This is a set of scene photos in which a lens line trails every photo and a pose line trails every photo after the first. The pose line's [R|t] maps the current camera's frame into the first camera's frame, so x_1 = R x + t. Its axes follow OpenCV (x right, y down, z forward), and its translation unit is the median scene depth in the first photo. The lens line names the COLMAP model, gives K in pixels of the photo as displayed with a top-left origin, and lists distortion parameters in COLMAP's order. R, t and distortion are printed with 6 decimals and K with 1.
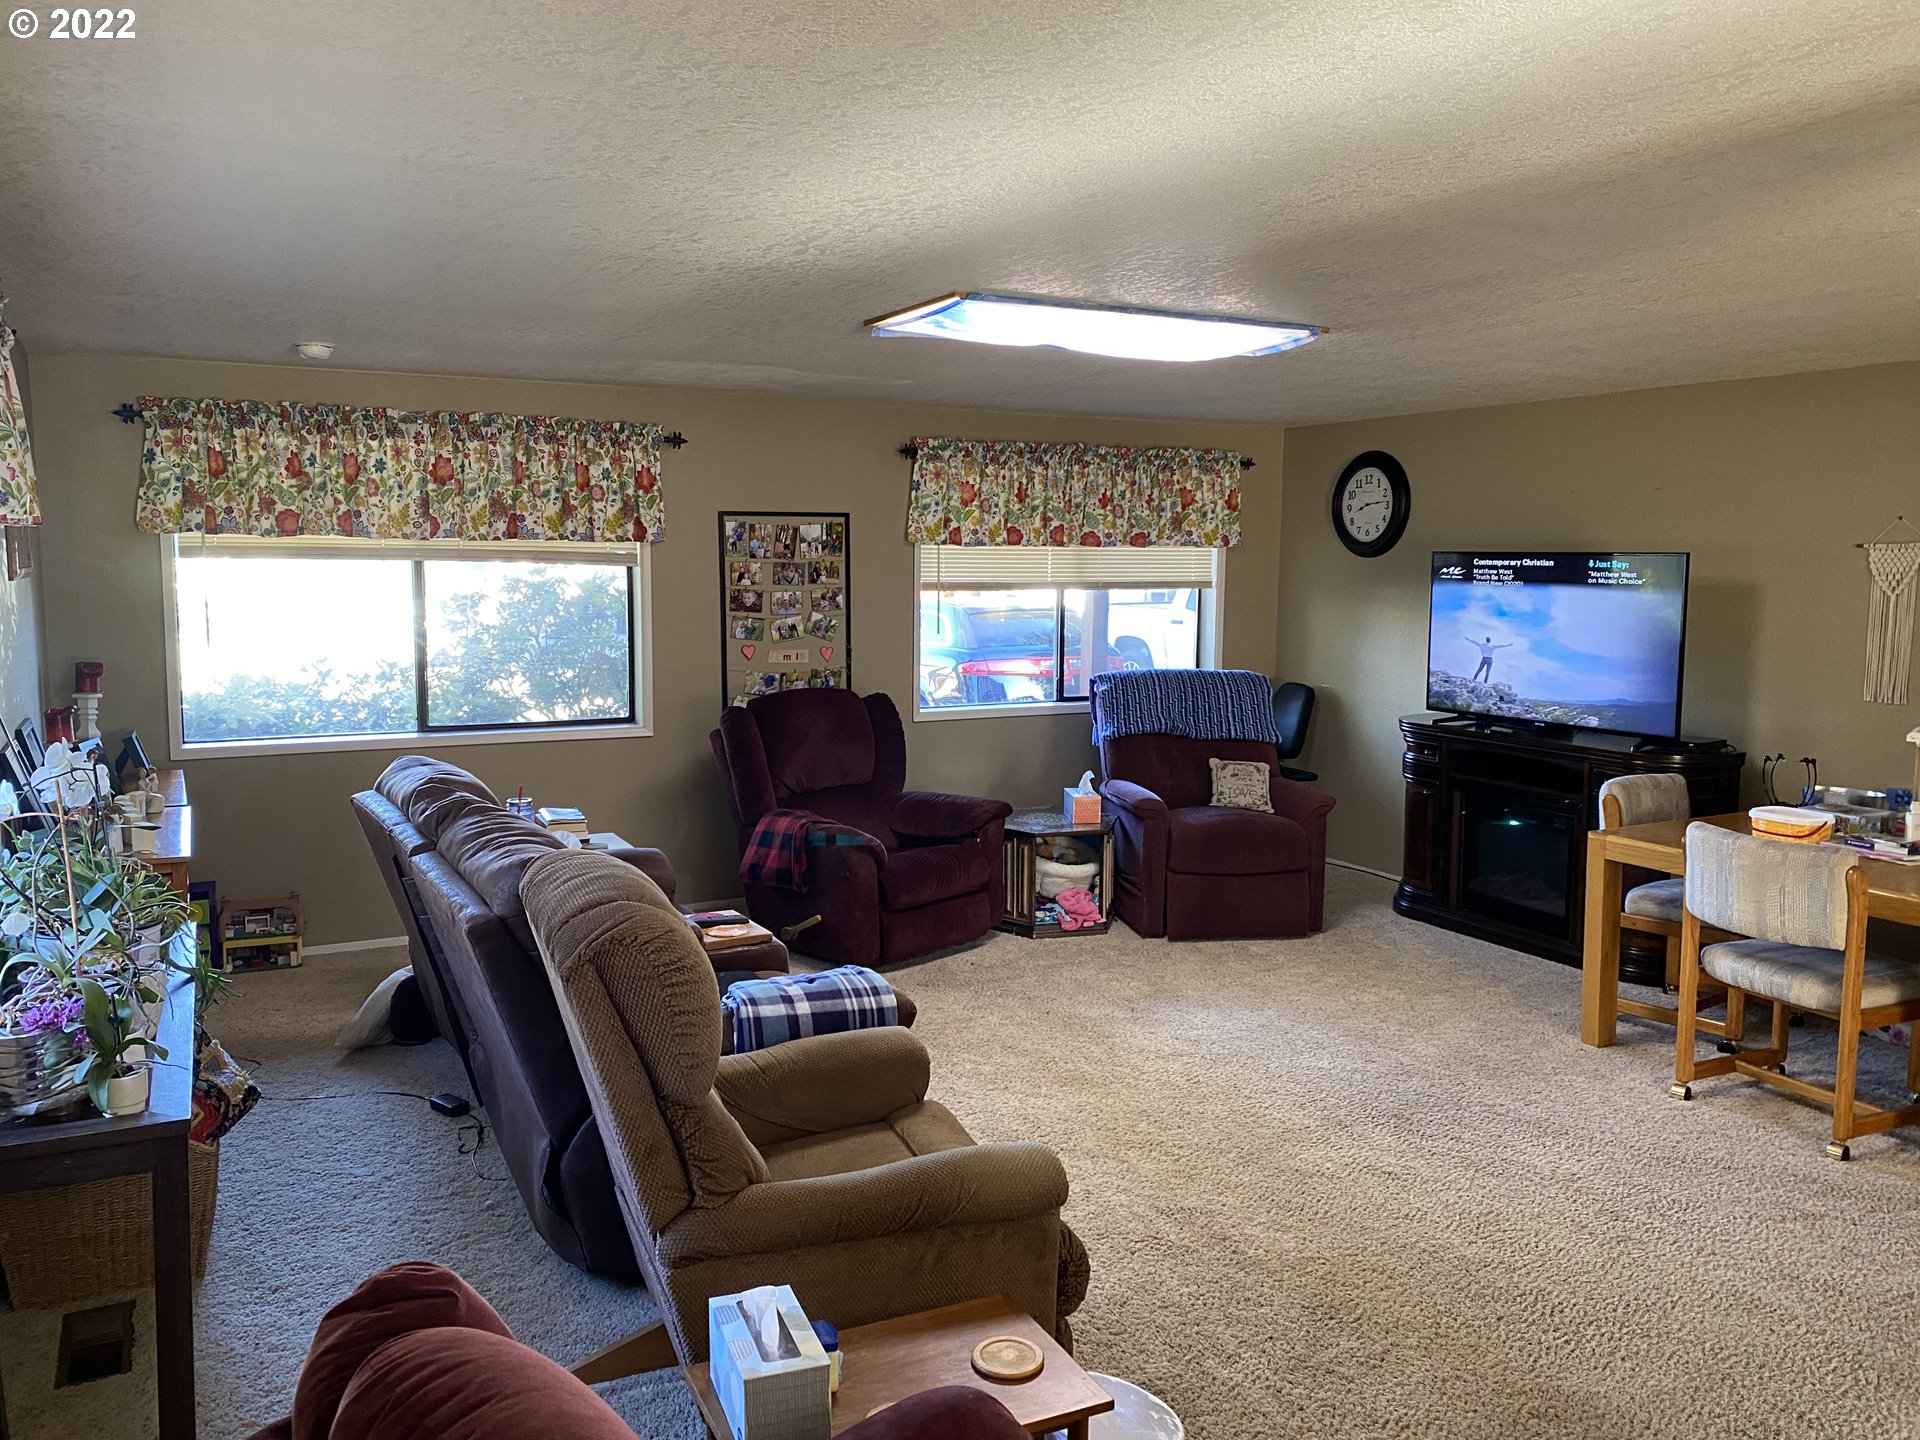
lens RADIAL K [[1410.4, 0, 962.3], [0, 1410.4, 719.3], [0, 0, 1]] dist [0.093126, -0.021009]
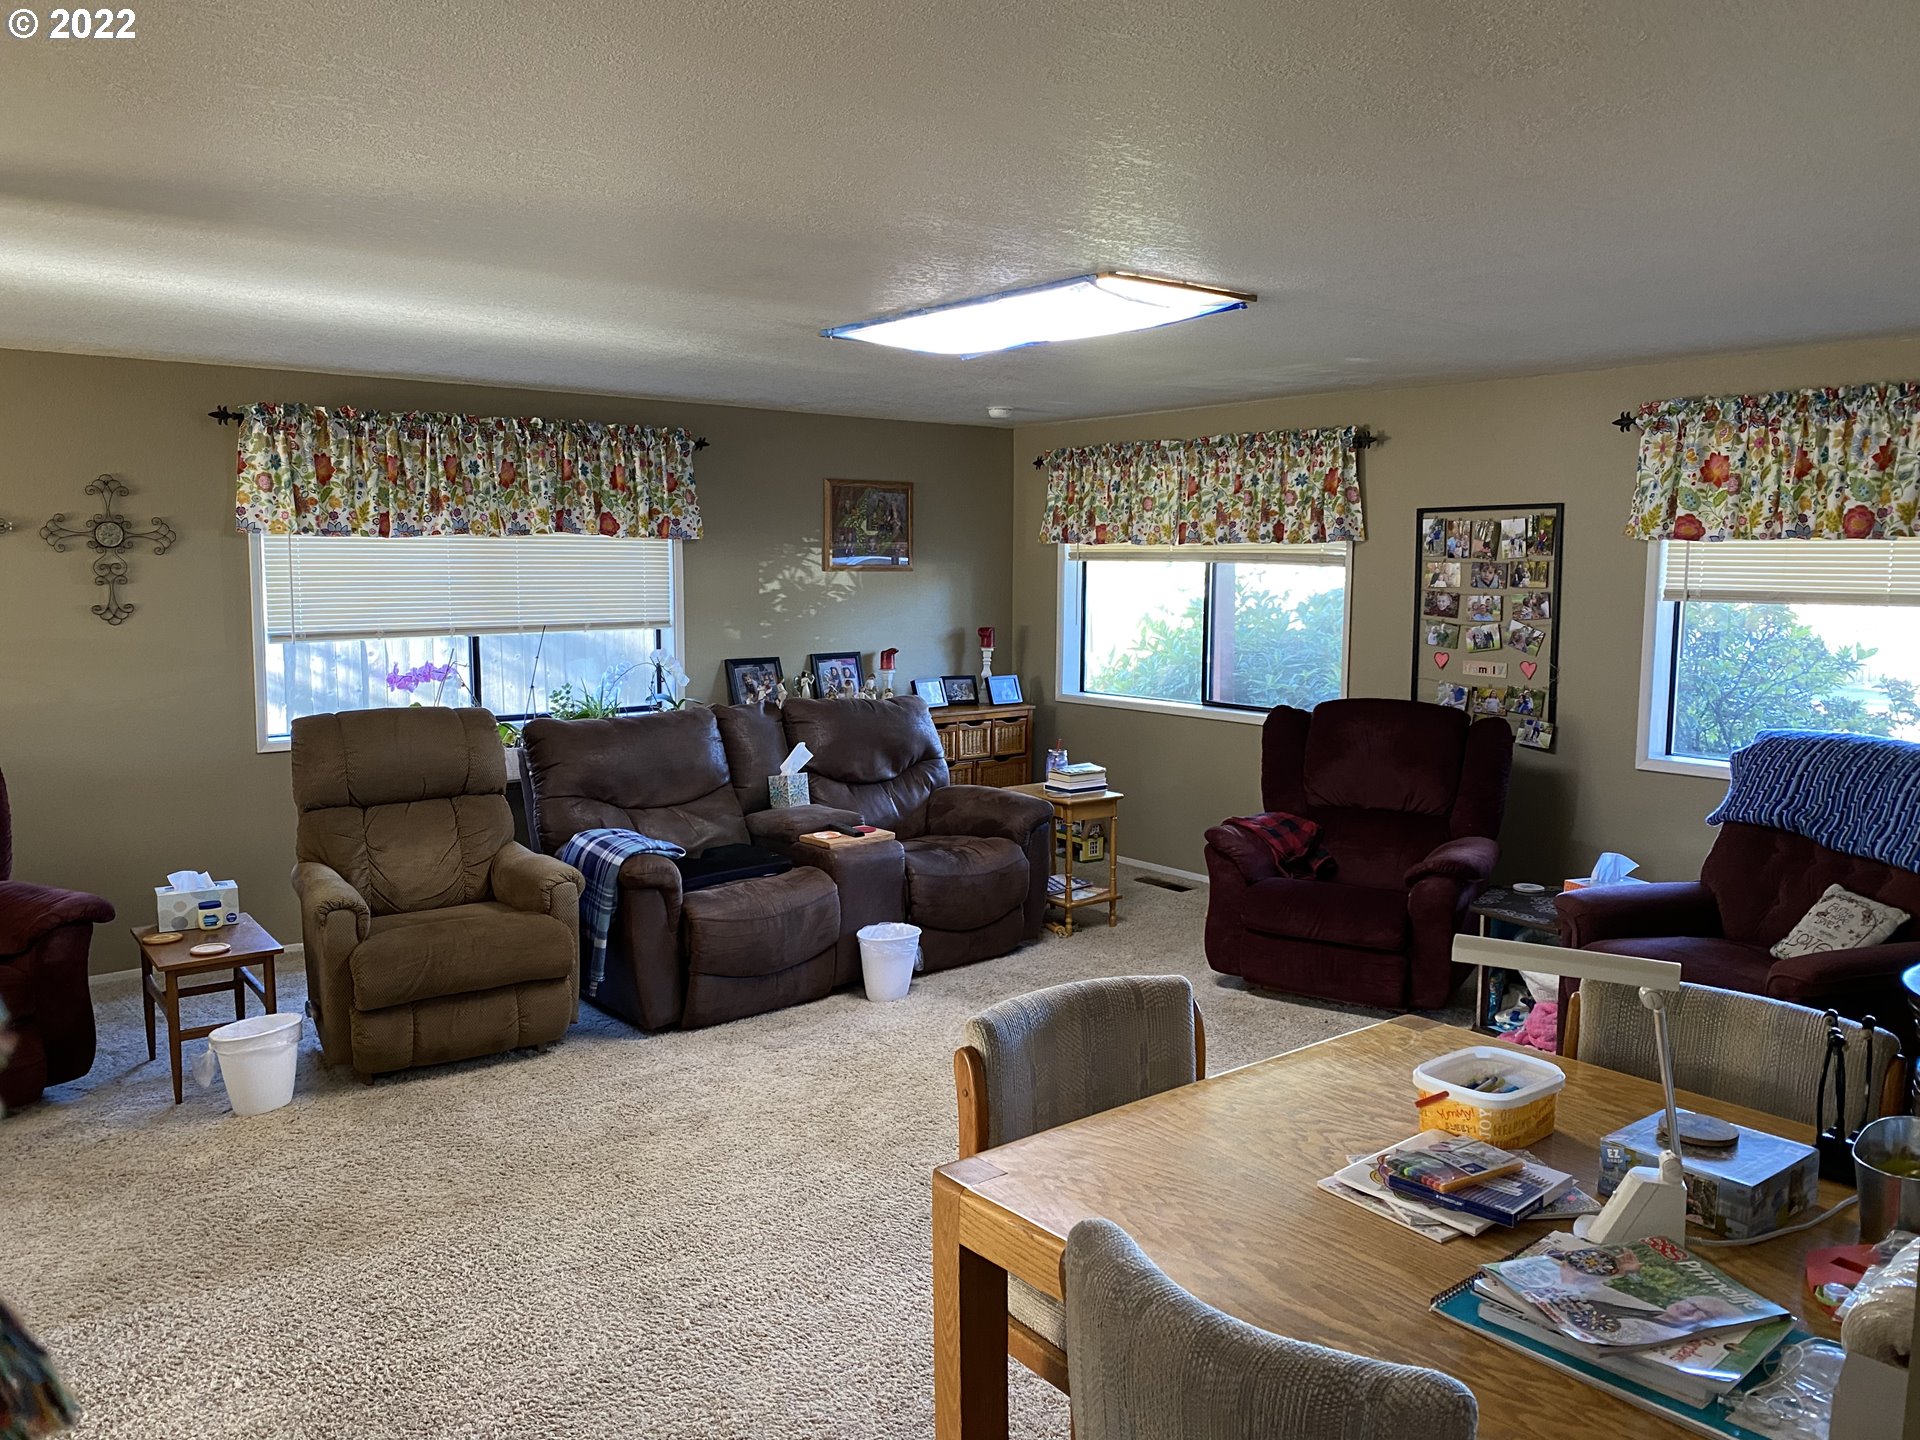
lens RADIAL K [[1458.7, 0, 963.7], [0, 1458.7, 721.9], [0, 0, 1]] dist [-0.007042, 0.002101]
pose [[0.197042, 0.106060, -0.974641, 0.709466], [-0.114461, 0.989821, 0.084571, -0.052120], [0.973690, 0.094895, 0.207177, 0.502704]]
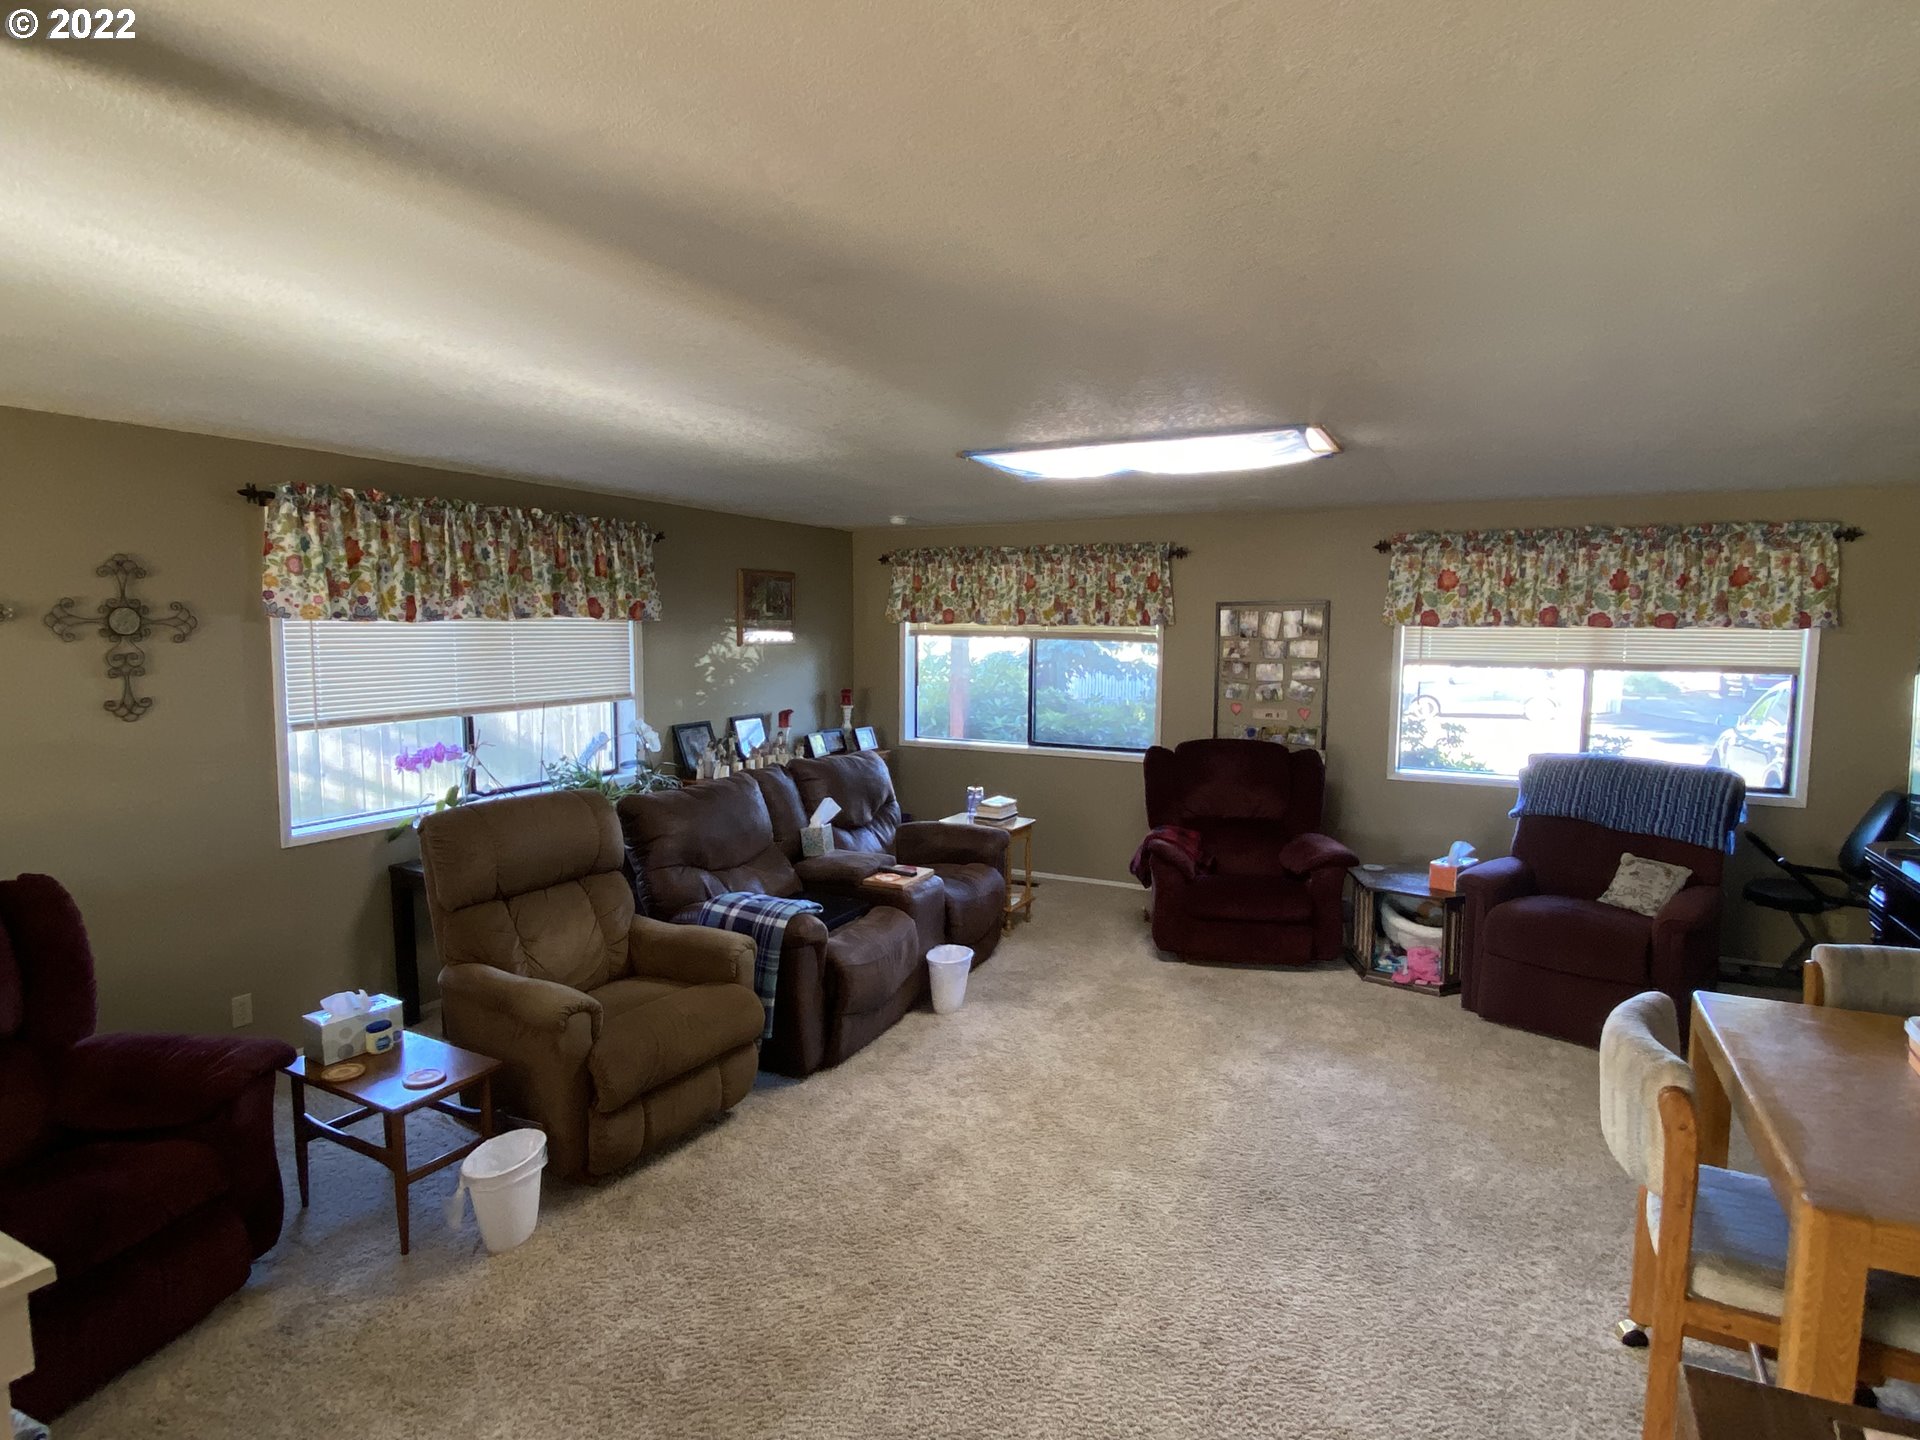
lens RADIAL K [[1042.1, 0, 963.5], [0, 1042.1, 732.8], [0, 0, 1]] dist [0.007431, -0.014258]
pose [[0.581525, 0.084397, -0.809139, 0.478728], [-0.095677, 0.994797, 0.034999, -0.034902], [0.807883, 0.057063, 0.586574, 0.232417]]
